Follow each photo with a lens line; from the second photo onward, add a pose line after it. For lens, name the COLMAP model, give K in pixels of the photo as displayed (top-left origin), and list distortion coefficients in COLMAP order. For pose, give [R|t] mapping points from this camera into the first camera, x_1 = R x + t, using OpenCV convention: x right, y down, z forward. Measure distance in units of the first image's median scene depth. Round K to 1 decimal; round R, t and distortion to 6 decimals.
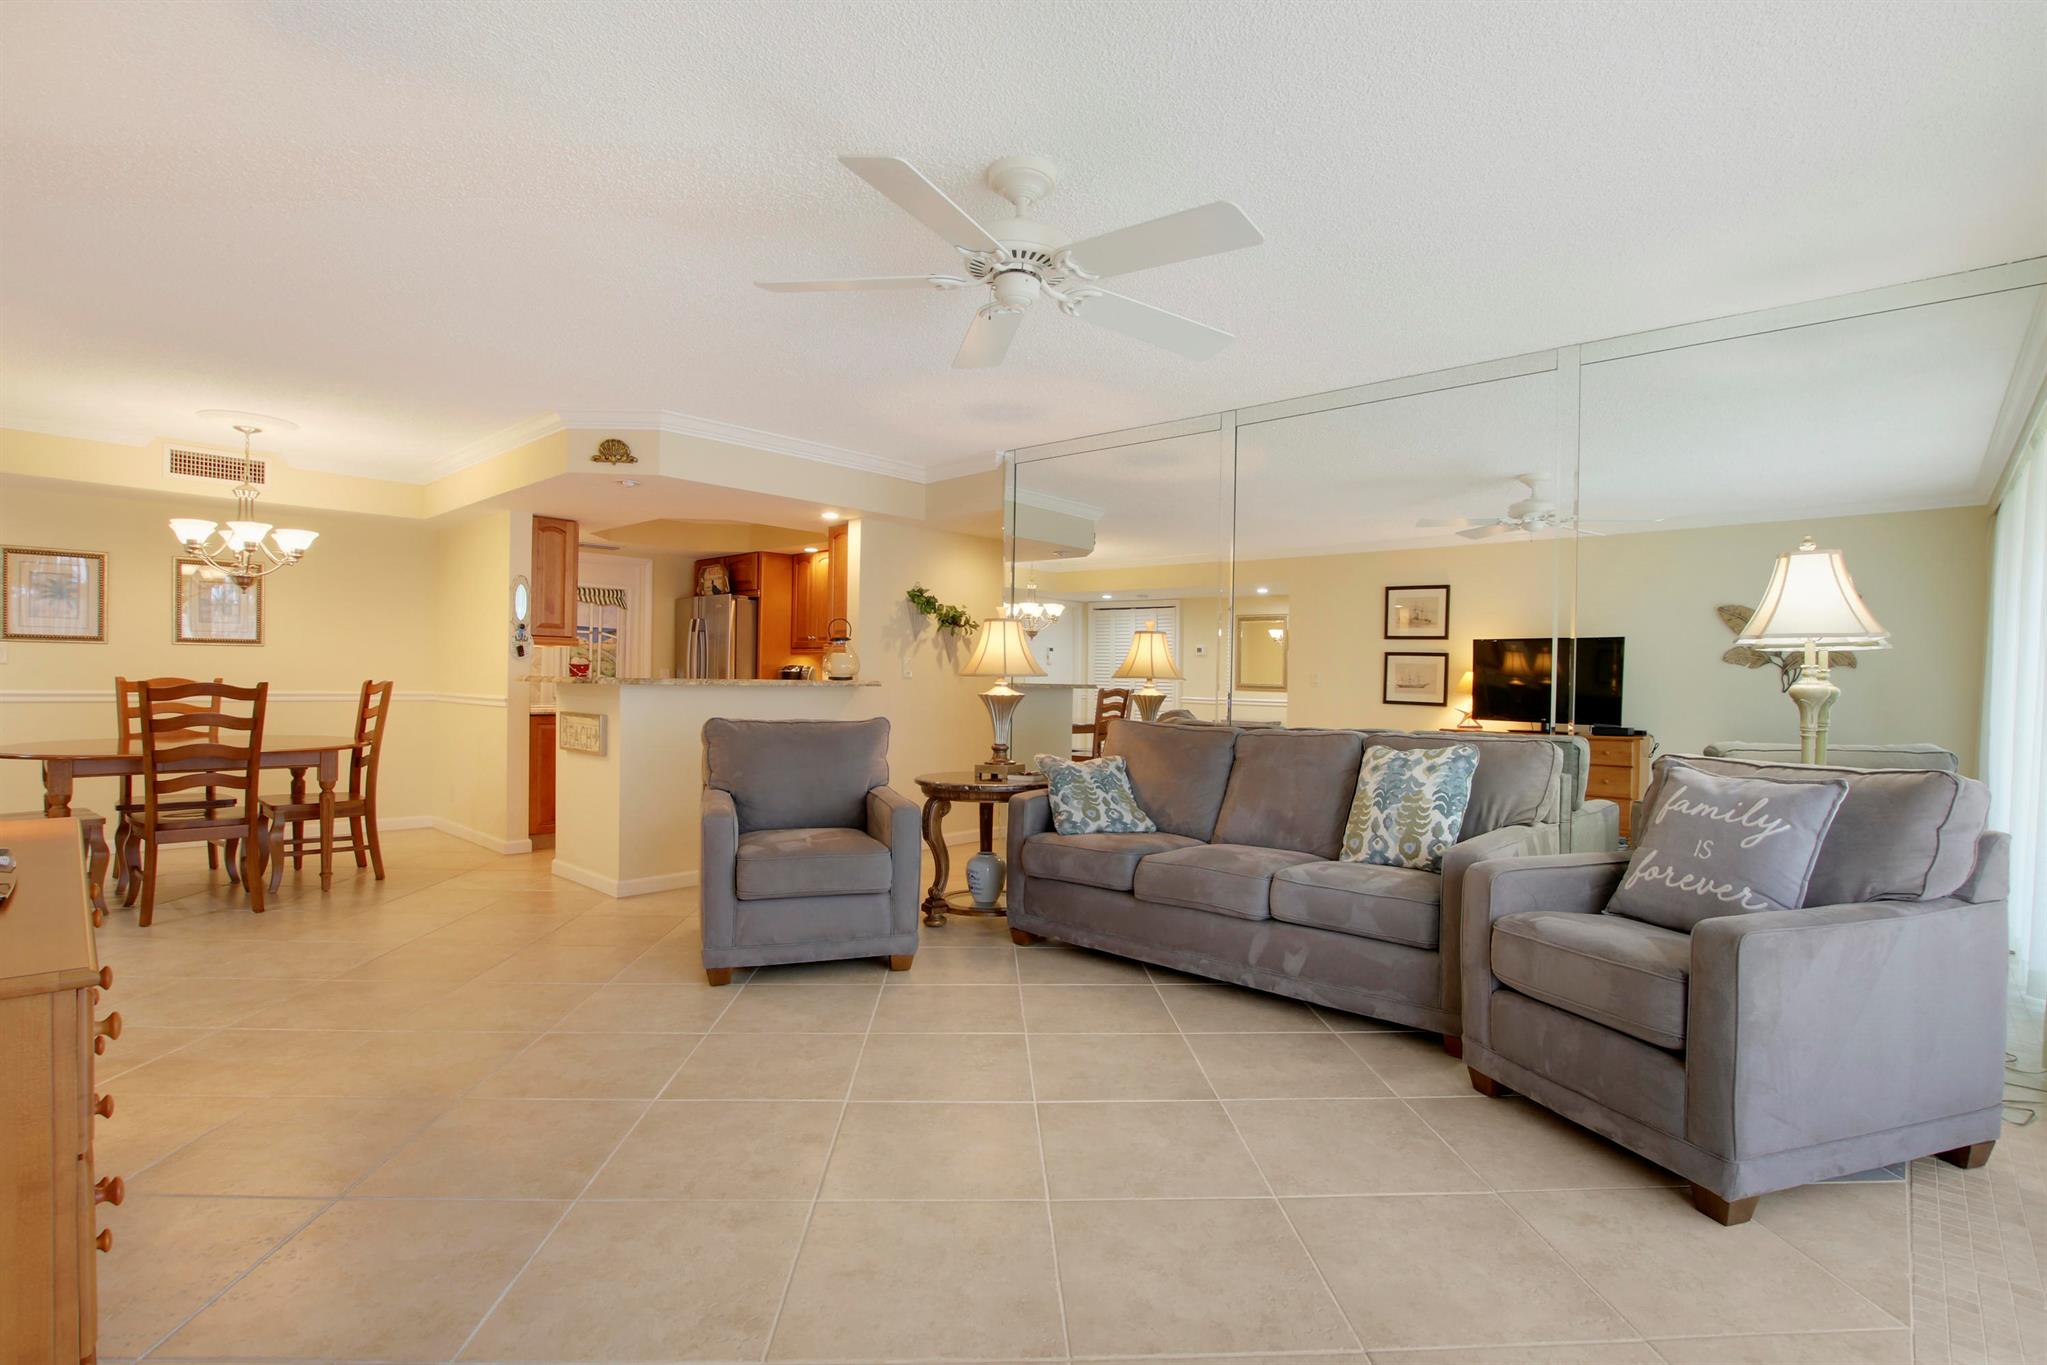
lens RADIAL K [[991.7, 0, 1016.1], [0, 991.7, 643.1], [0, 0, 1]] dist [-0.060292, 0.021852]
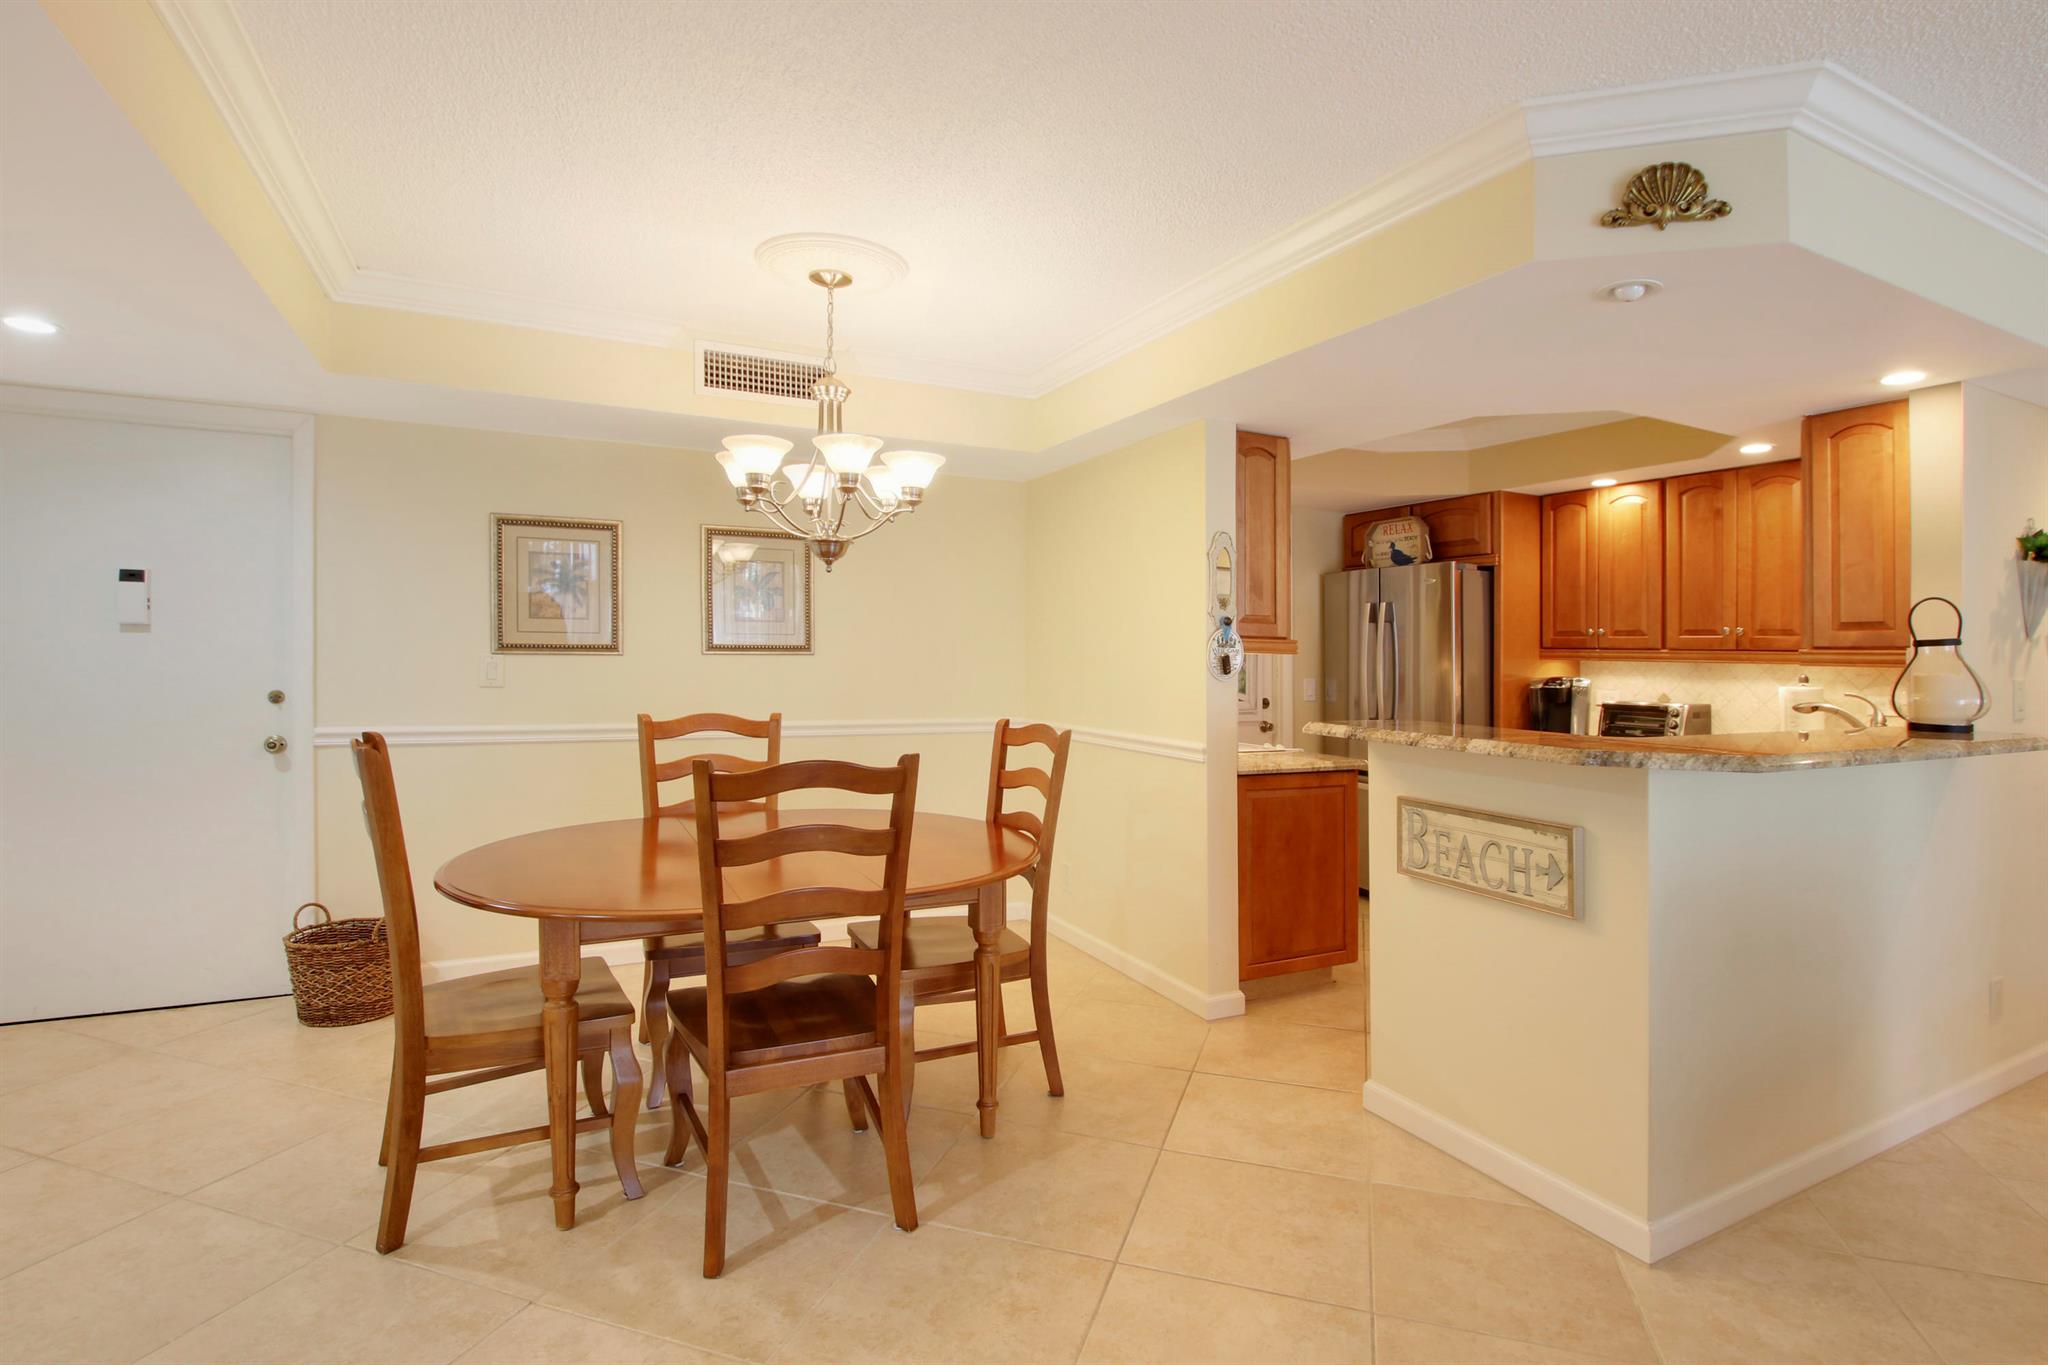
lens RADIAL K [[978.6, 0, 1019.4], [0, 978.6, 628.2], [0, 0, 1]] dist [-0.026753, -0.000482]
pose [[0.935934, -0.009337, -0.352051, -0.415620], [0.011054, 0.999935, 0.002869, -0.015961], [0.352001, -0.006577, 0.935976, 0.422749]]
